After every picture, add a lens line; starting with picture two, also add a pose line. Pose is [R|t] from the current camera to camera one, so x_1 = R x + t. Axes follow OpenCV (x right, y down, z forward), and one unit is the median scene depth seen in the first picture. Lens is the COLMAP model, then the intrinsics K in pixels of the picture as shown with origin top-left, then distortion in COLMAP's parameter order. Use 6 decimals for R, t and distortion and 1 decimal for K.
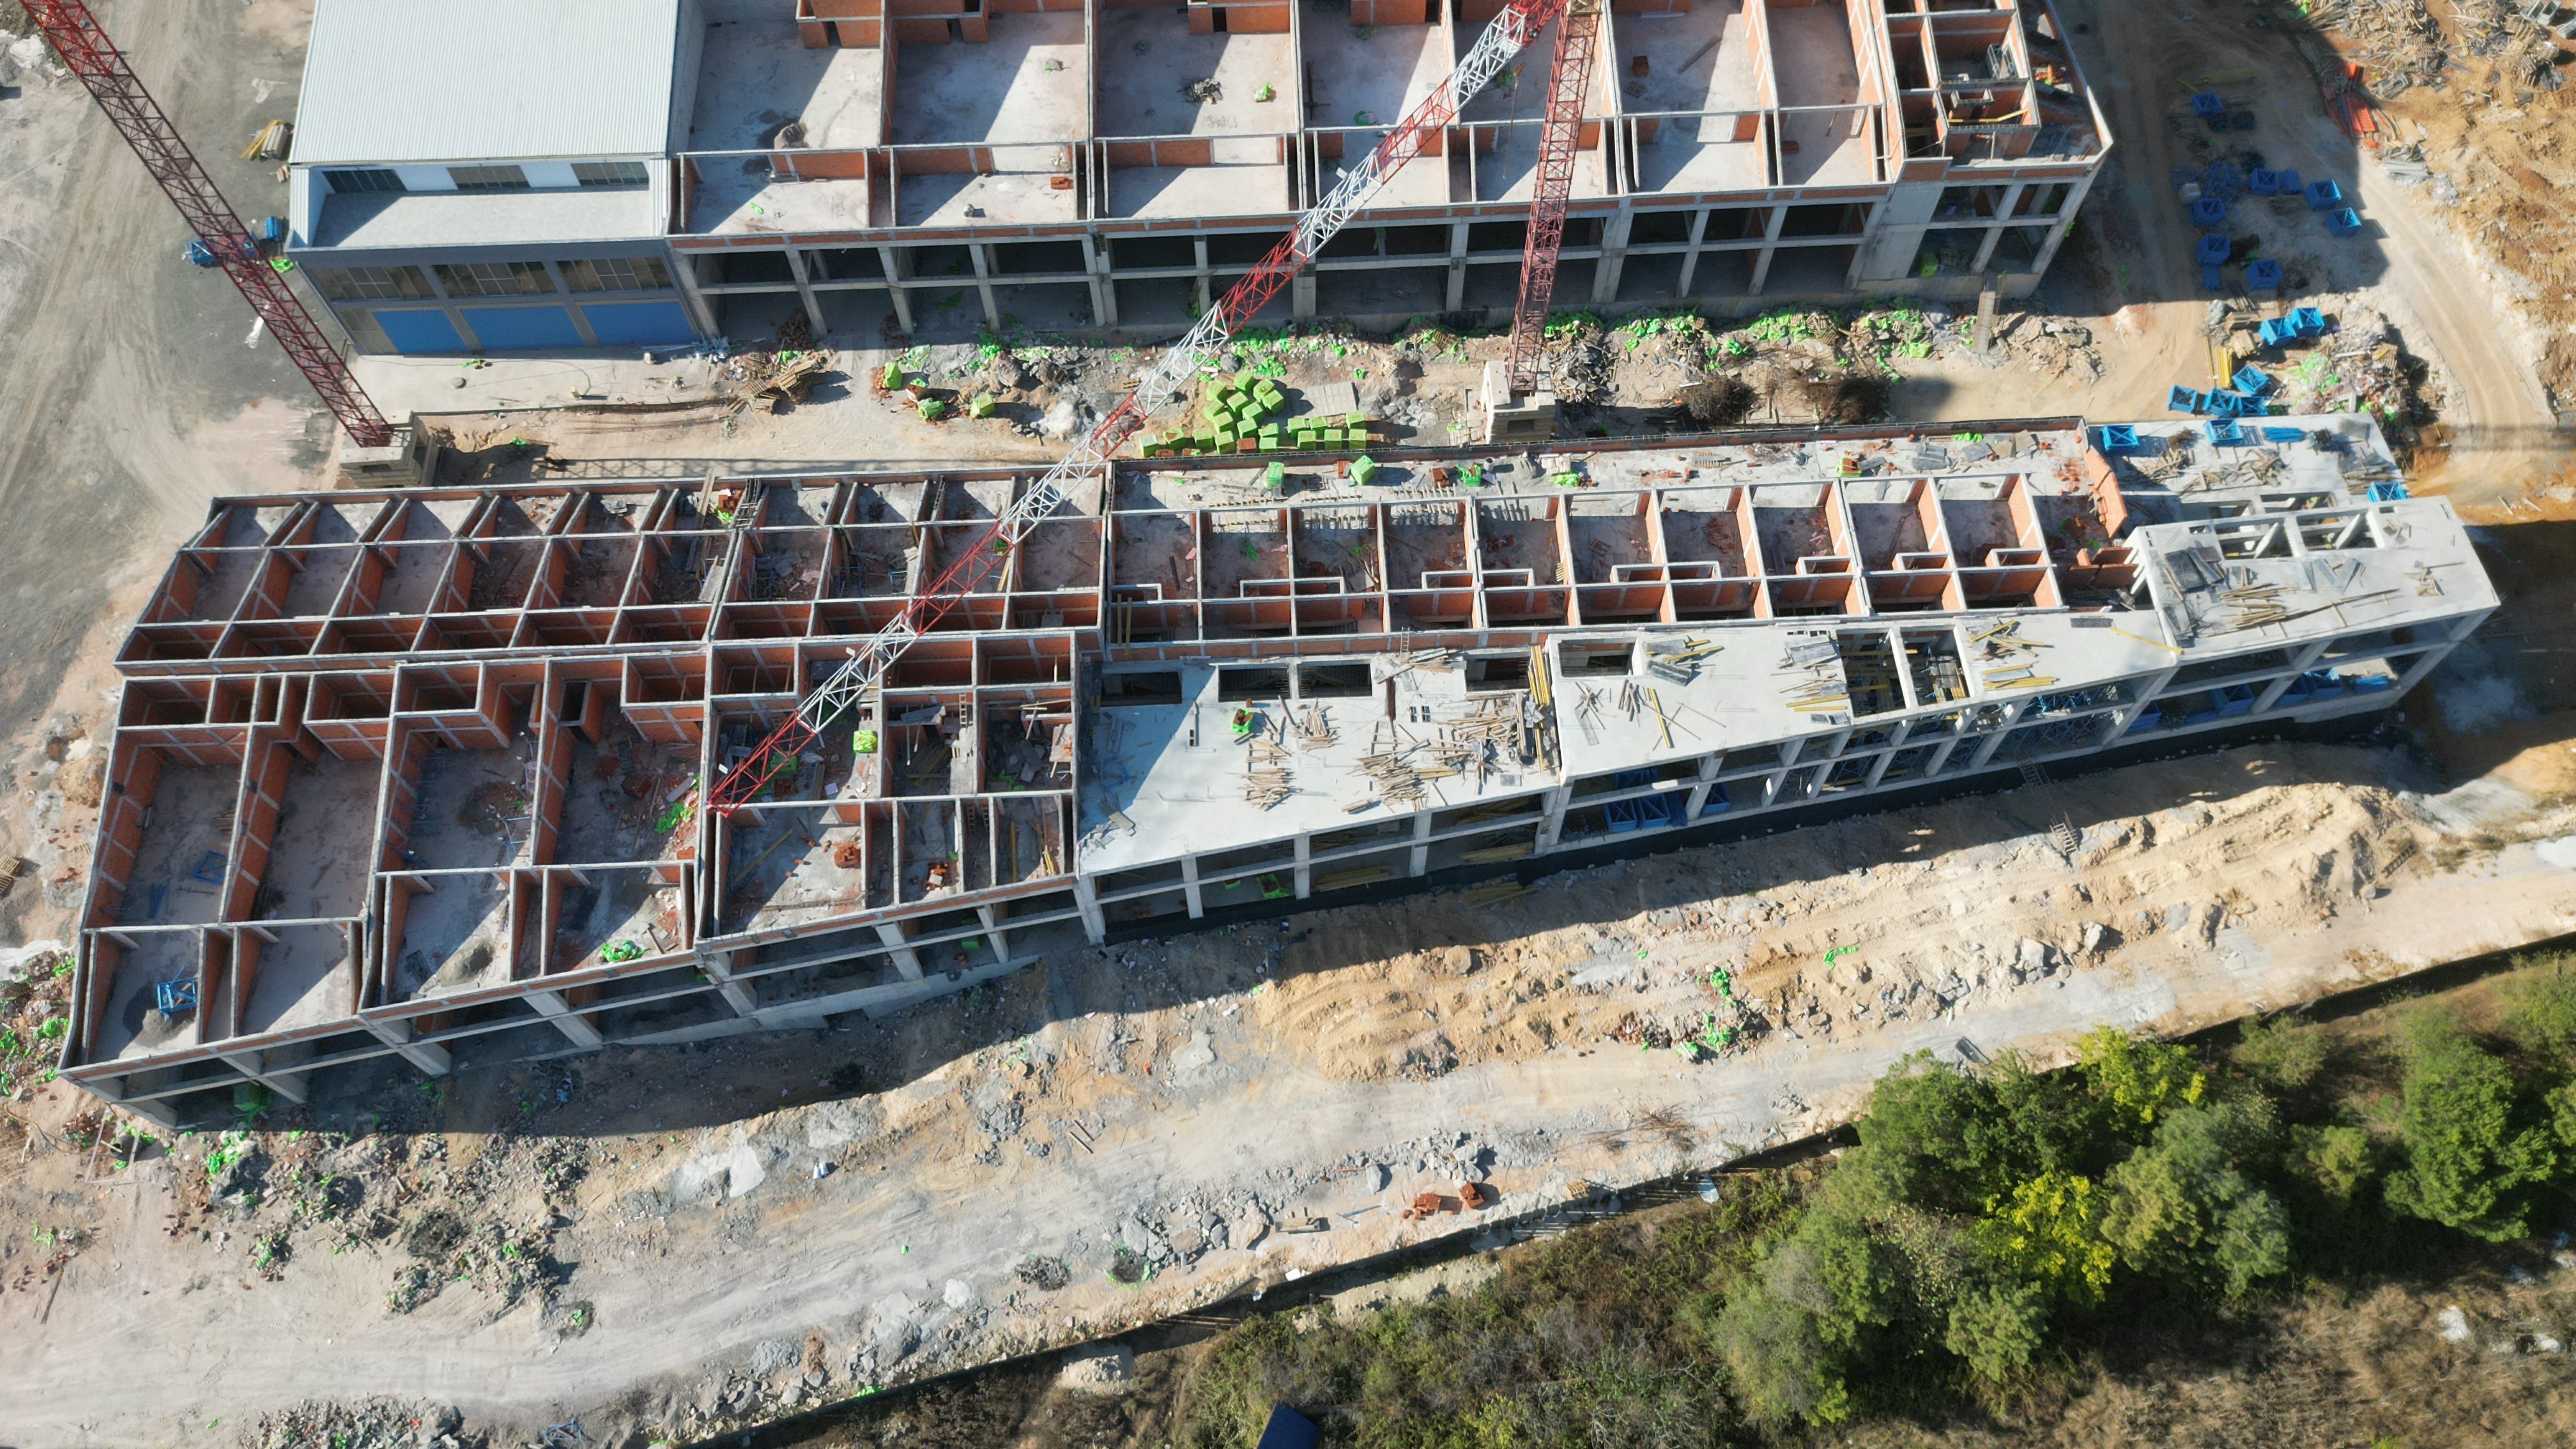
lens RADIAL K [[1799.2, 0, 1292.4], [0, 1799.2, 726.2], [0, 0, 1]] dist [0.074752, -0.077960]
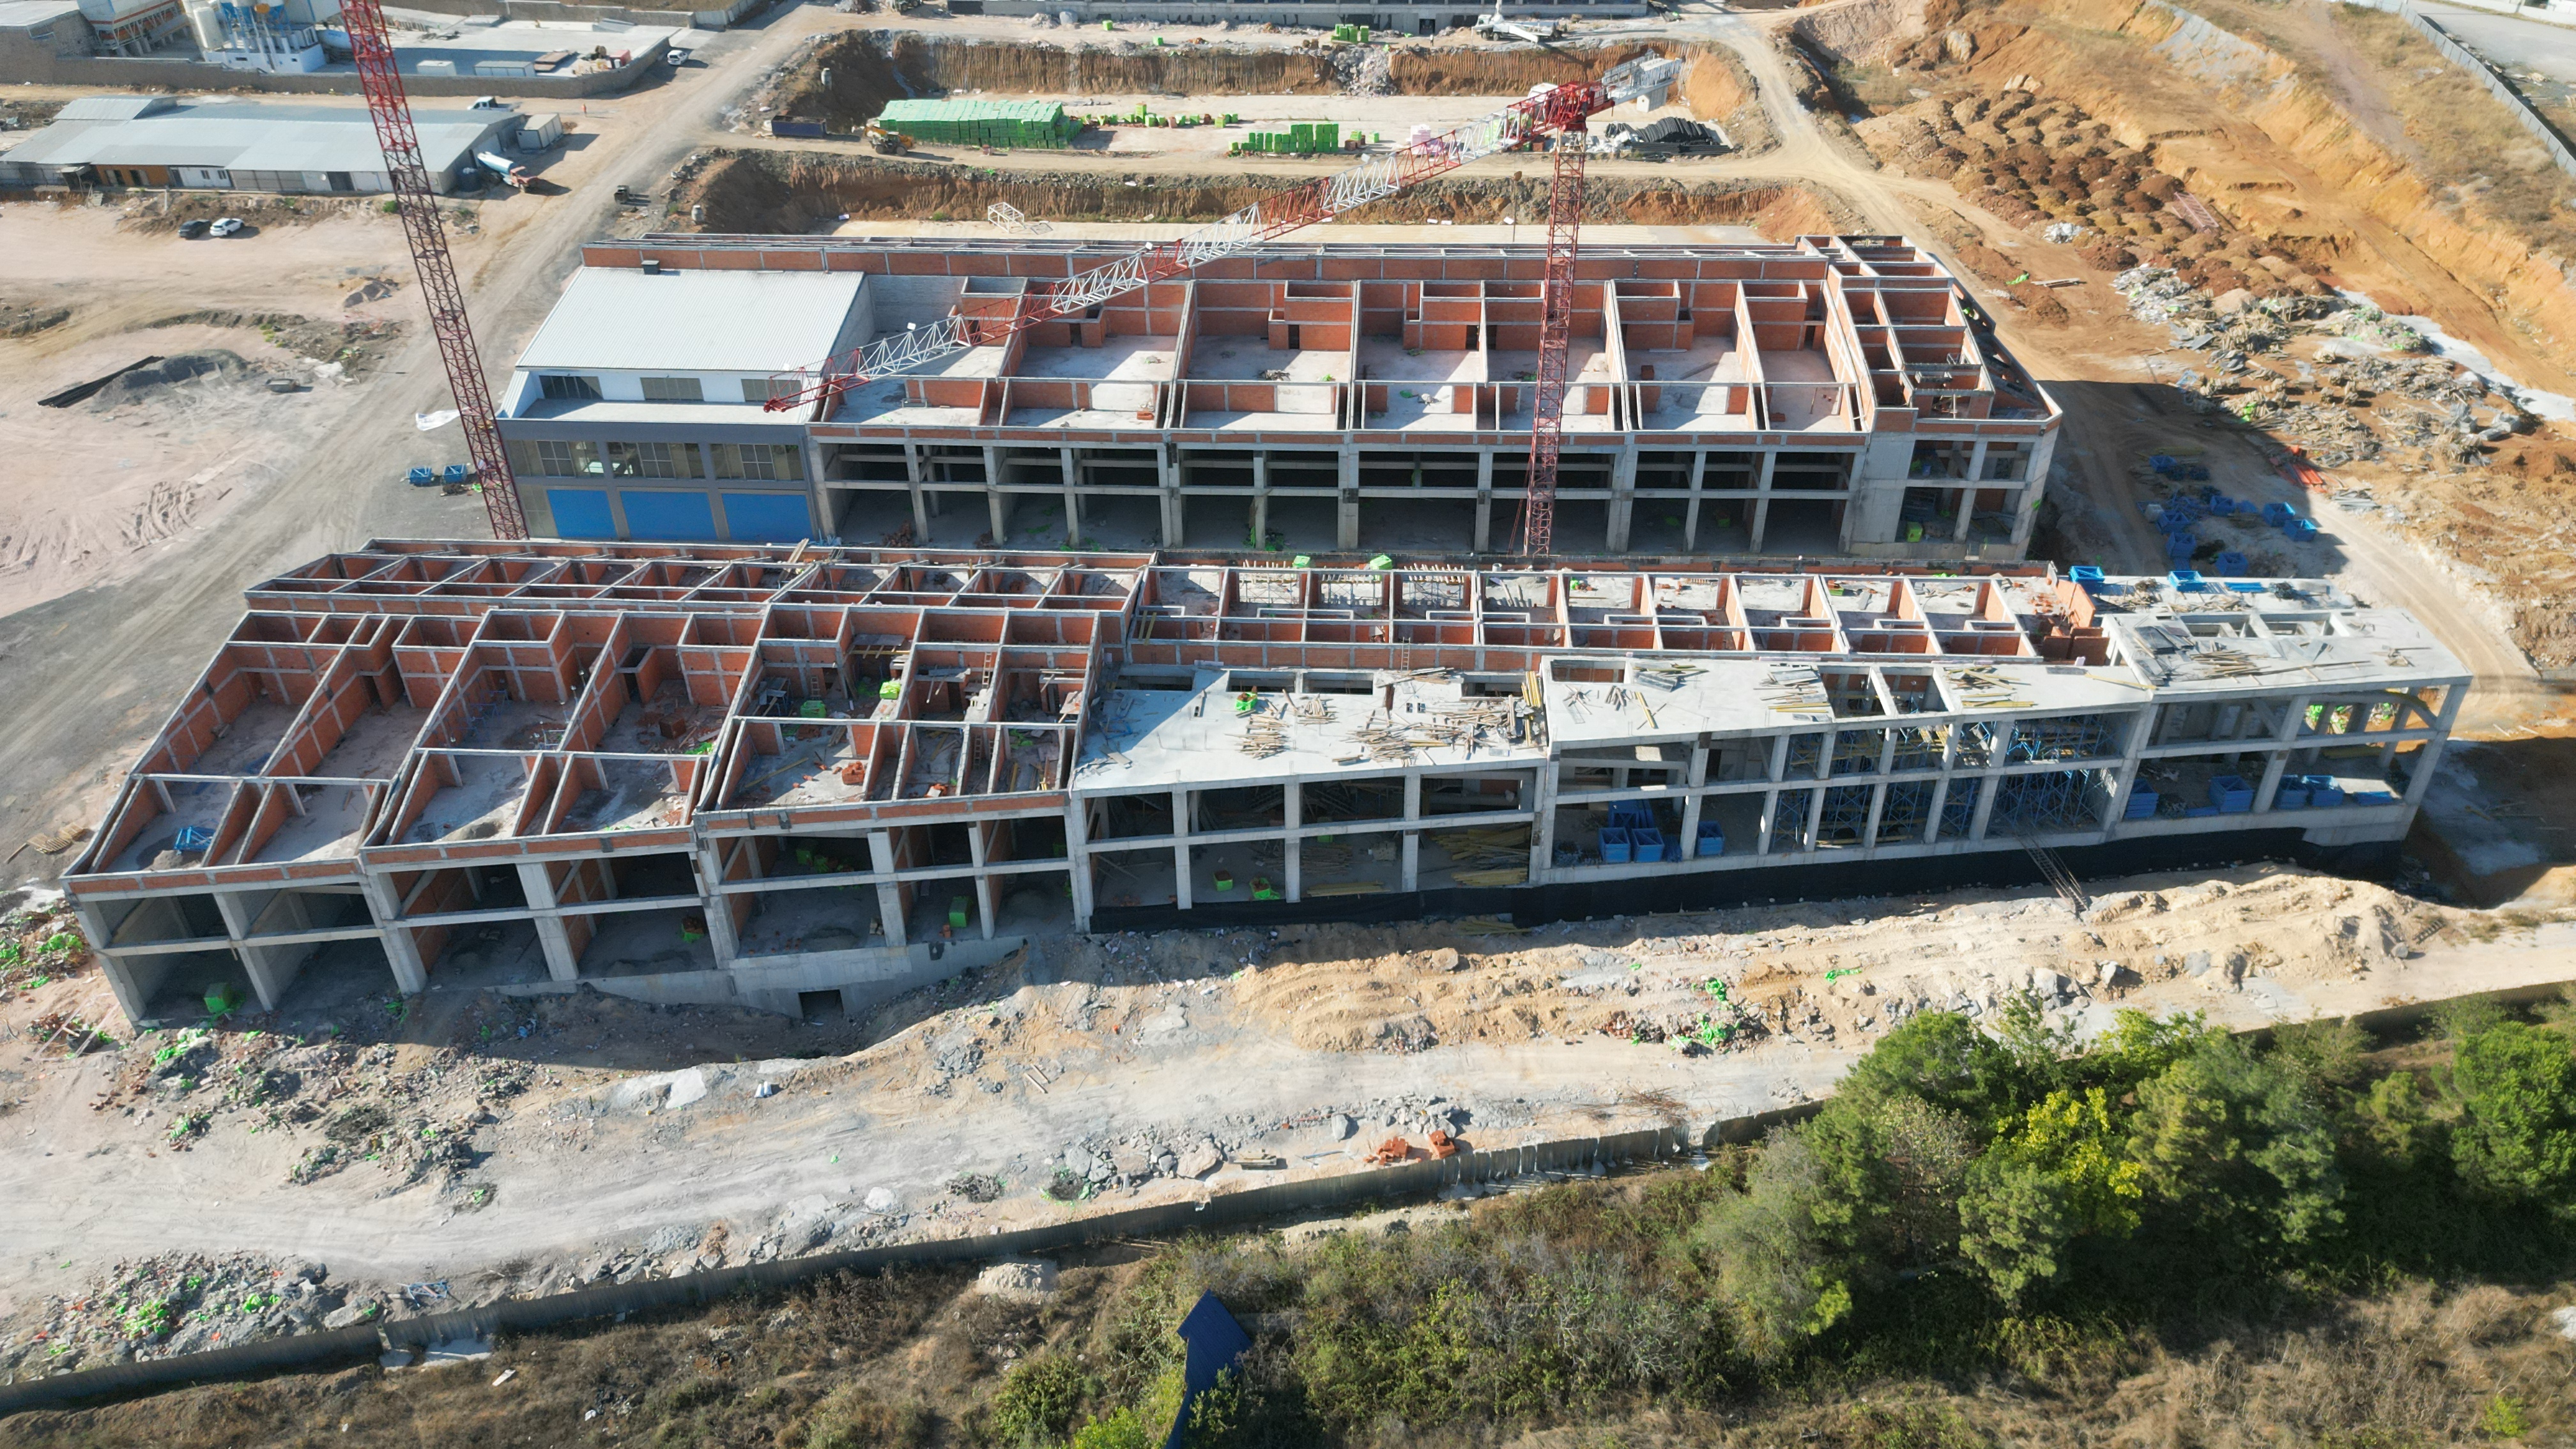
lens RADIAL K [[1799.2, 0, 1292.4], [0, 1799.2, 726.2], [0, 0, 1]] dist [0.074752, -0.077960]
pose [[0.995771, 0.054277, -0.074125, 0.076278], [-0.082208, 0.886617, -0.455139, 0.476723], [0.041017, 0.459308, 0.887330, 0.072816]]
